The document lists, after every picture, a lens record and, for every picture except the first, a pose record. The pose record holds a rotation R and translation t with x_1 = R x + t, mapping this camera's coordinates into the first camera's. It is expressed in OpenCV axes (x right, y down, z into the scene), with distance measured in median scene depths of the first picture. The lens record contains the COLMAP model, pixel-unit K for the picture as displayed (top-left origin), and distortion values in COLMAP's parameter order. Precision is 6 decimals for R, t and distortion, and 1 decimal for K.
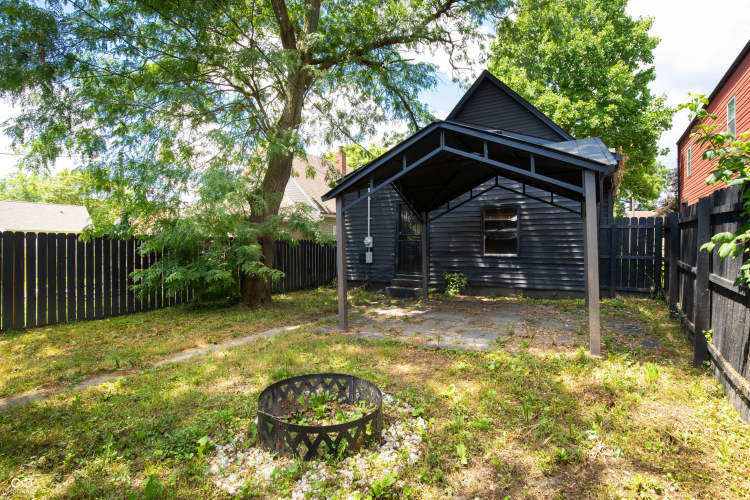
lens RADIAL K [[375.0, 0, 375.0], [0, 375.0, 250.0], [0, 0, 1]] dist [-0.027636, 0.000283]
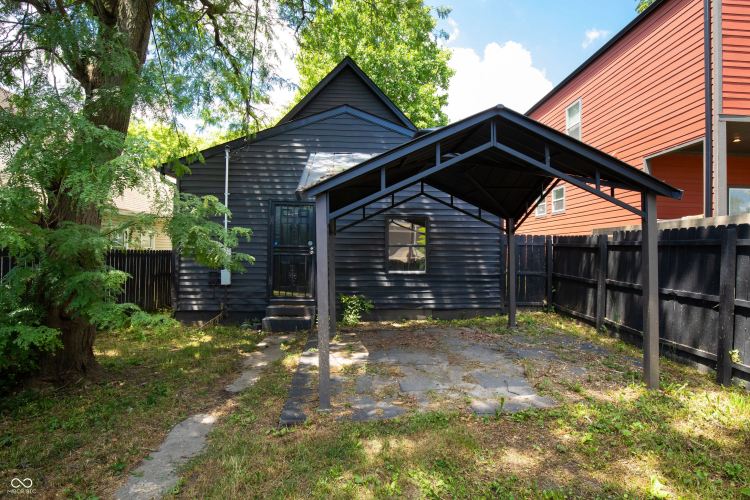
lens RADIAL K [[409.9, 0, 391.0], [0, 409.9, 248.9], [0, 0, 1]] dist [-0.012320, 0.000436]
pose [[0.819609, 0.010070, 0.572835, -0.242837], [-0.001185, 0.999873, -0.015880, -0.025372], [-0.572922, 0.012337, 0.819517, 0.234530]]
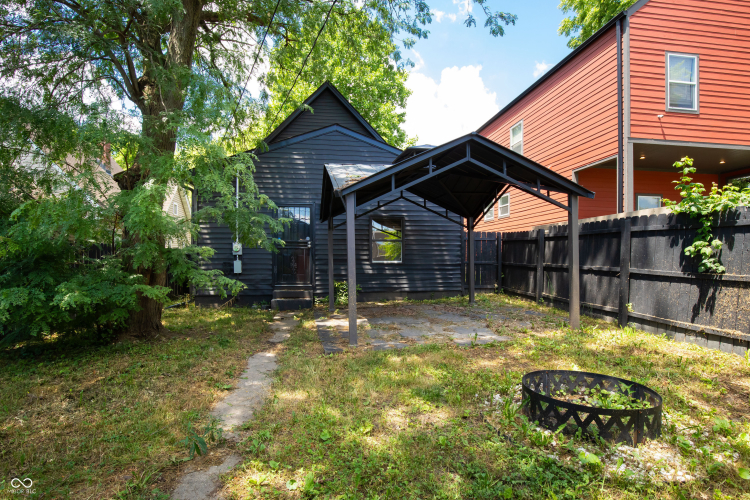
lens RADIAL K [[383.6, 0, 374.8], [0, 383.6, 262.9], [0, 0, 1]] dist [-0.019661, 0.000019]
pose [[0.776078, -0.008469, 0.630580, -0.384485], [0.006487, 0.999964, 0.005447, 0.009856], [-0.630603, -0.000136, 0.776106, 0.165608]]
